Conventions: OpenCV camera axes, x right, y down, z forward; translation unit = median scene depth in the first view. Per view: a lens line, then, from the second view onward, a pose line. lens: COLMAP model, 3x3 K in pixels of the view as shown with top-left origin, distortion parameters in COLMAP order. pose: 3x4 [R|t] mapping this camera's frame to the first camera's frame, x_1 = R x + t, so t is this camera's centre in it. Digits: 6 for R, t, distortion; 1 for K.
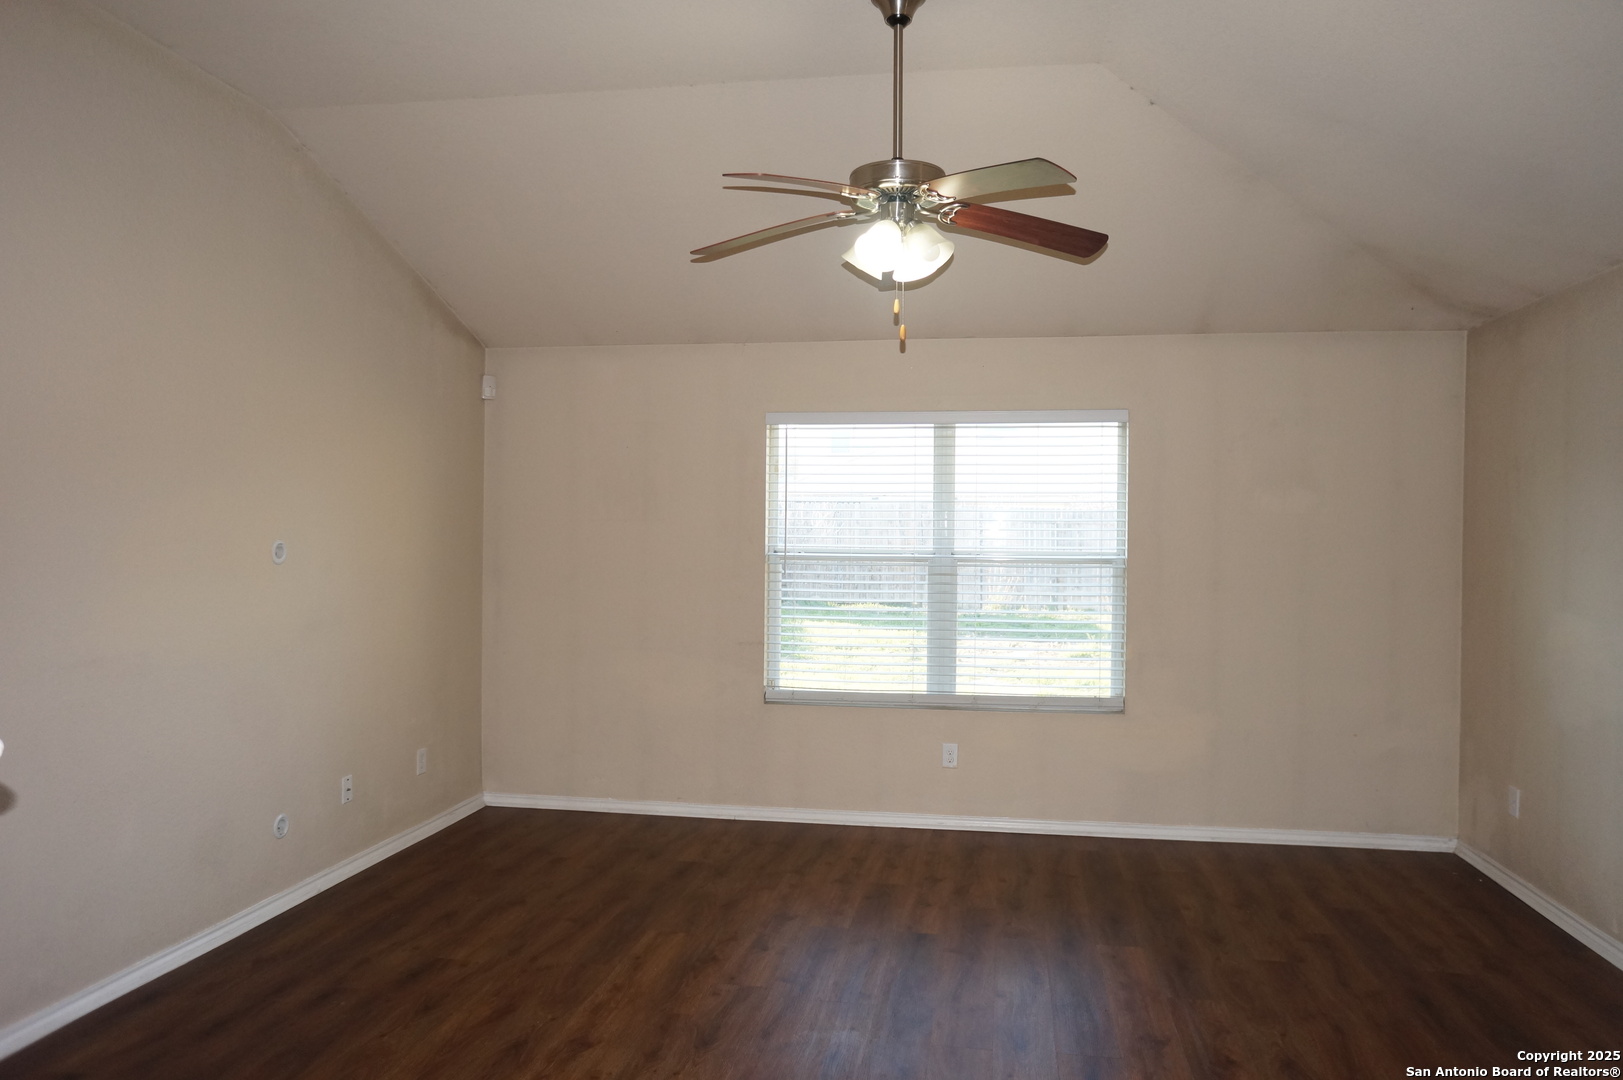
lens RADIAL K [[1119.8, 0, 818.9], [0, 1119.8, 540.8], [0, 0, 1]] dist [-0.062436, 0.092880]
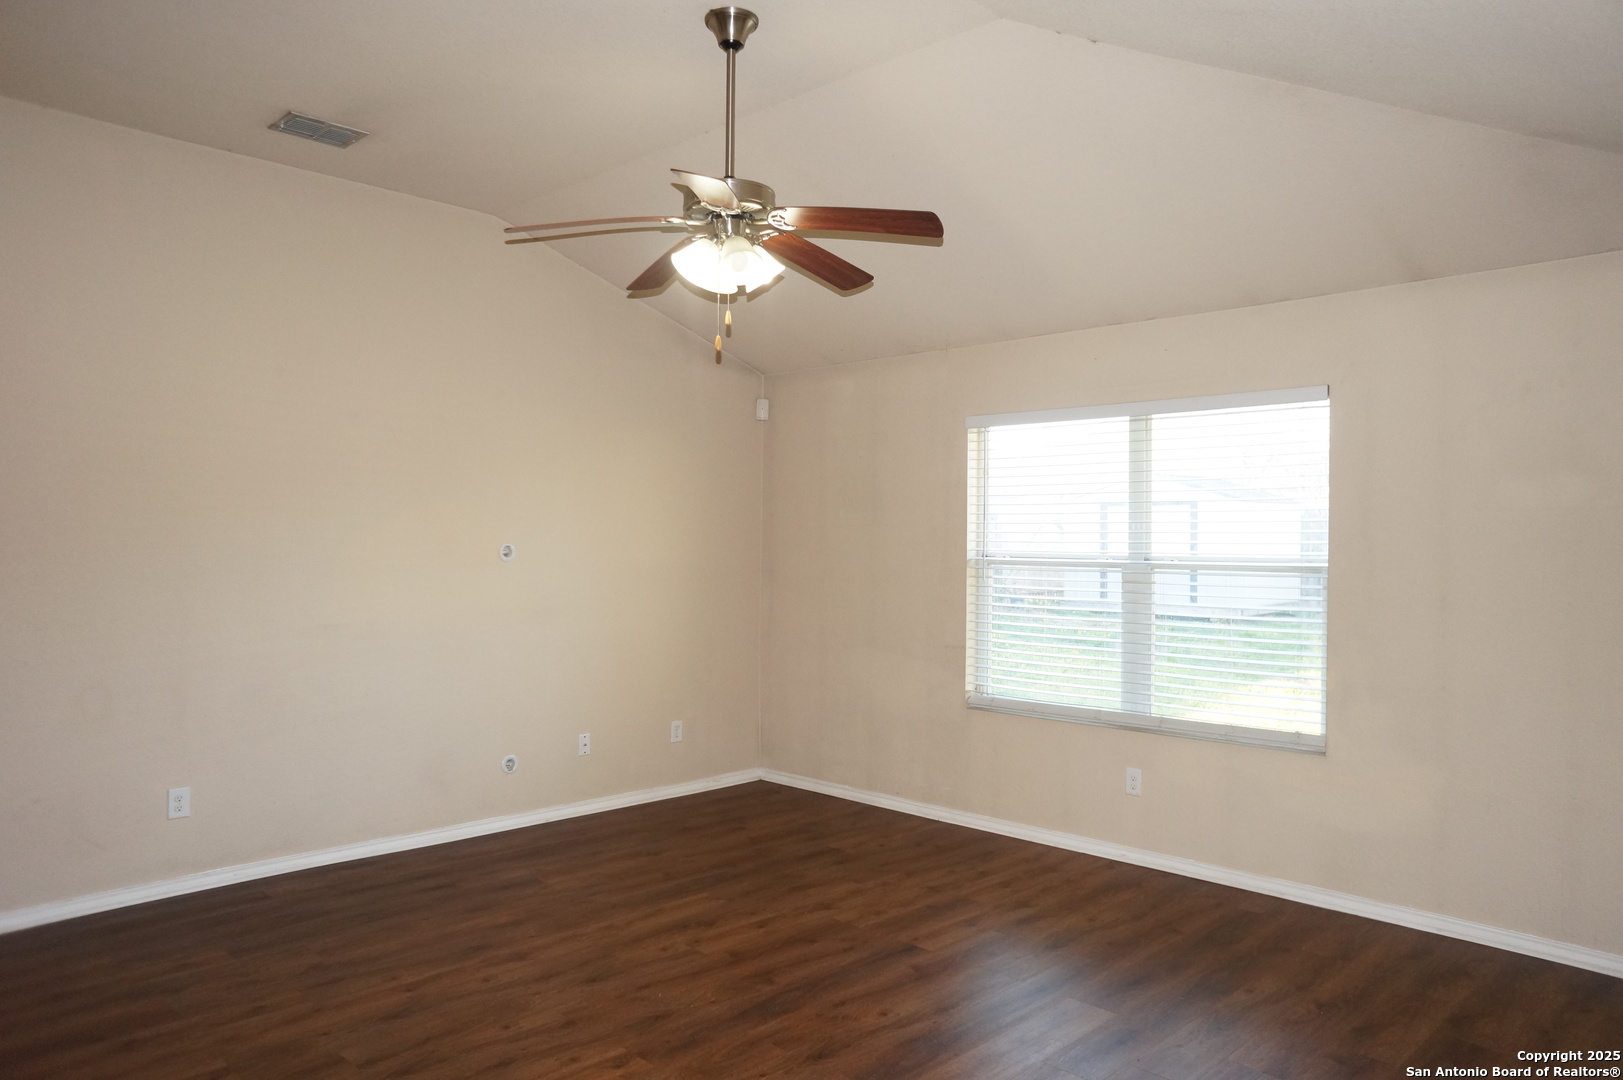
lens RADIAL K [[1119.8, 0, 816.2], [0, 1119.8, 542.7], [0, 0, 1]] dist [-0.062436, 0.092880]
pose [[0.813483, -0.001020, -0.581588, 0.477729], [-0.002272, 0.999985, -0.004932, 0.003607], [0.581584, 0.005334, 0.813469, 0.125892]]
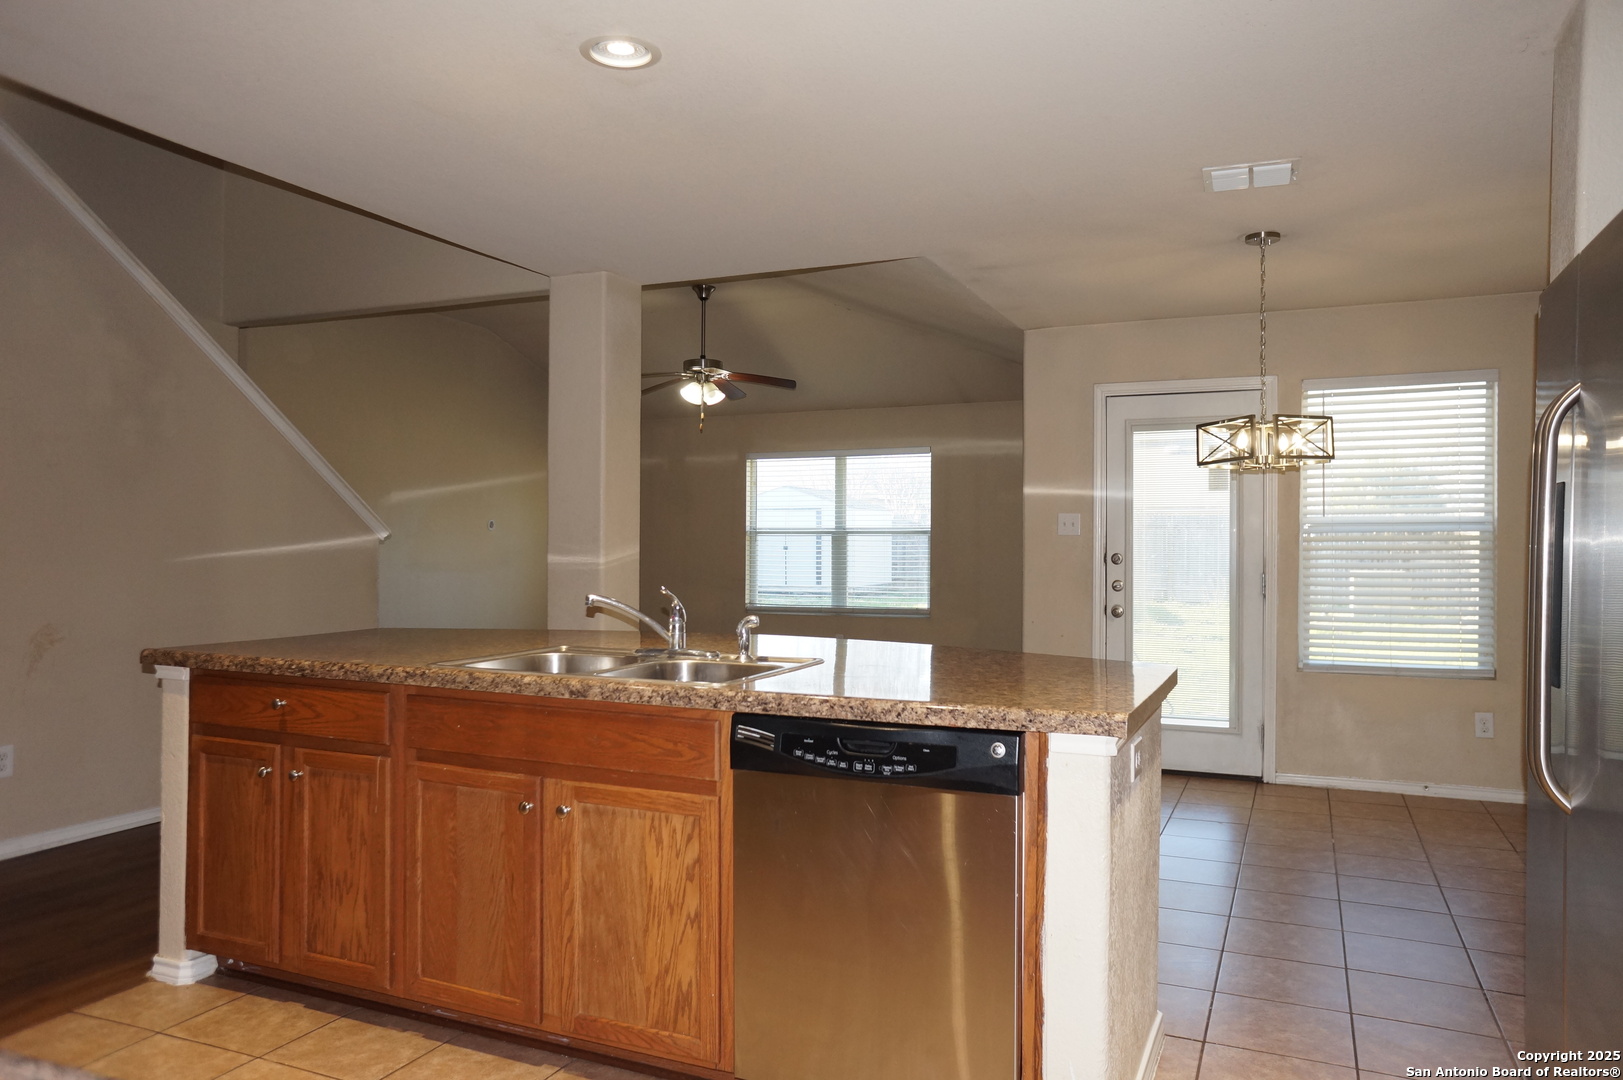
lens RADIAL K [[1119.8, 0, 815.3], [0, 1119.8, 548.9], [0, 0, 1]] dist [-0.062436, 0.092880]
pose [[0.966129, -0.002741, -0.258047, 0.600859], [0.001272, 0.999982, -0.005860, 0.059989], [0.258058, 0.005333, 0.966115, -0.827203]]
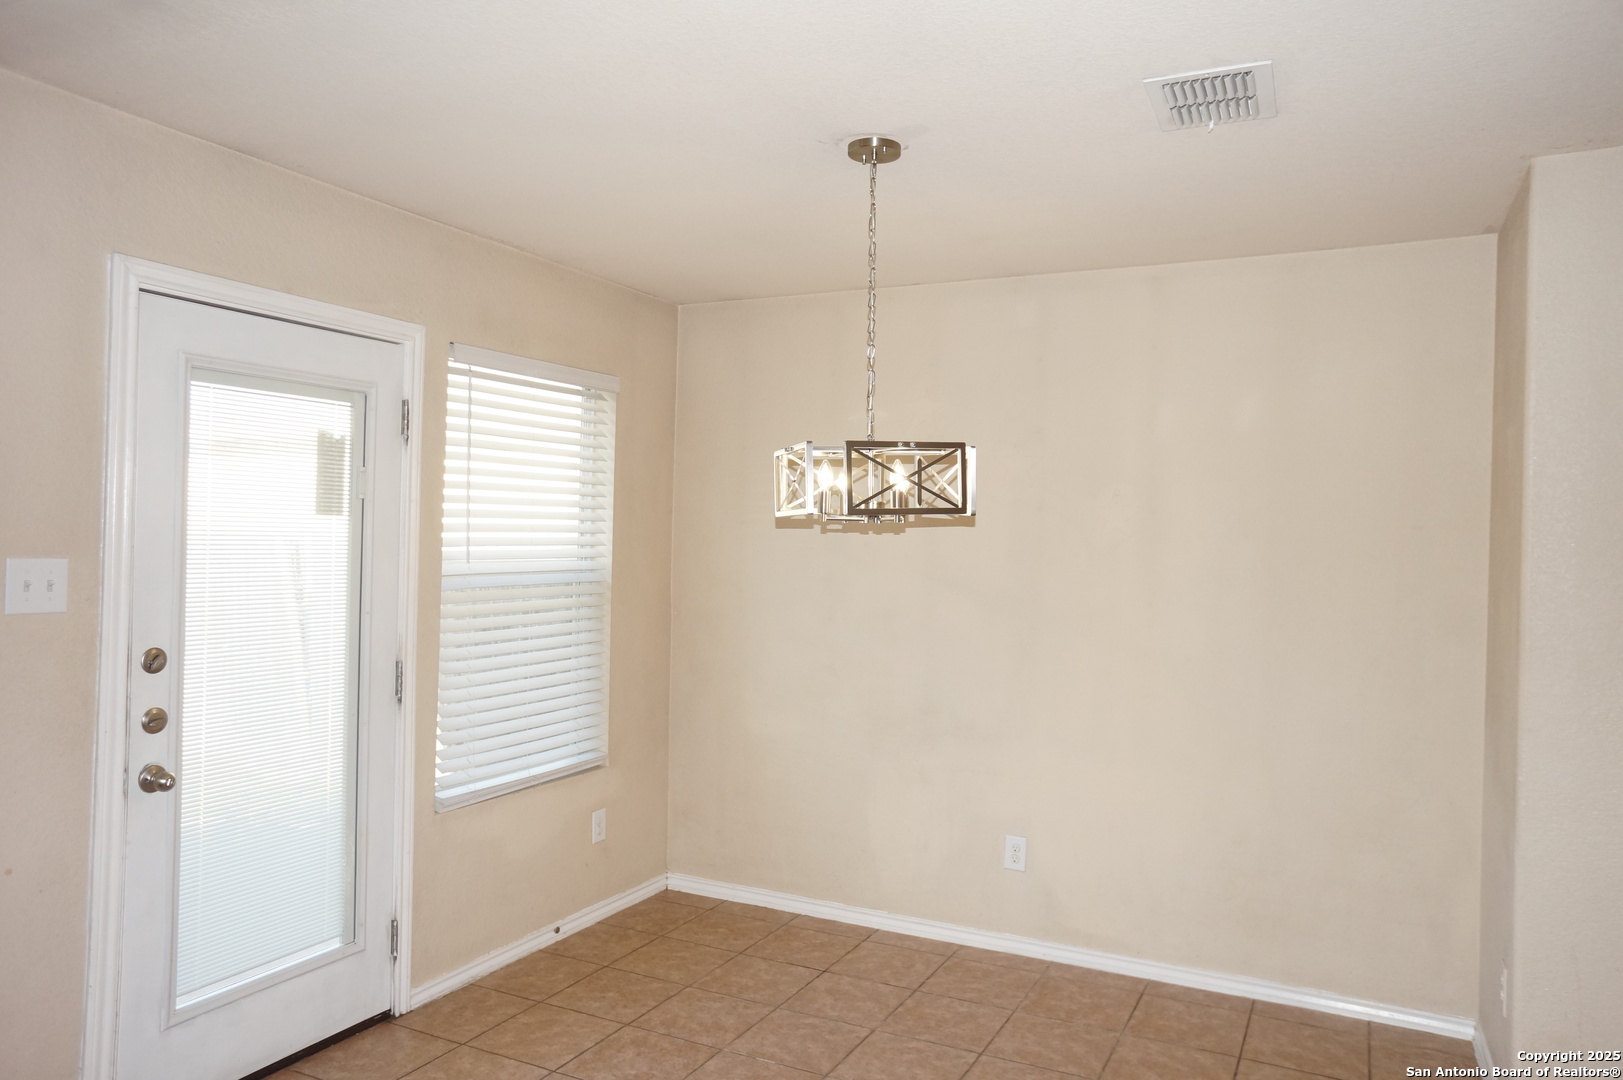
lens RADIAL K [[1119.8, 0, 814.5], [0, 1119.8, 534.6], [0, 0, 1]] dist [-0.062436, 0.092880]
pose [[0.312313, 0.000160, 0.949979, 0.206715], [-0.007438, 0.999970, 0.002277, 0.001408], [-0.949950, -0.007777, 0.312305, -0.066312]]
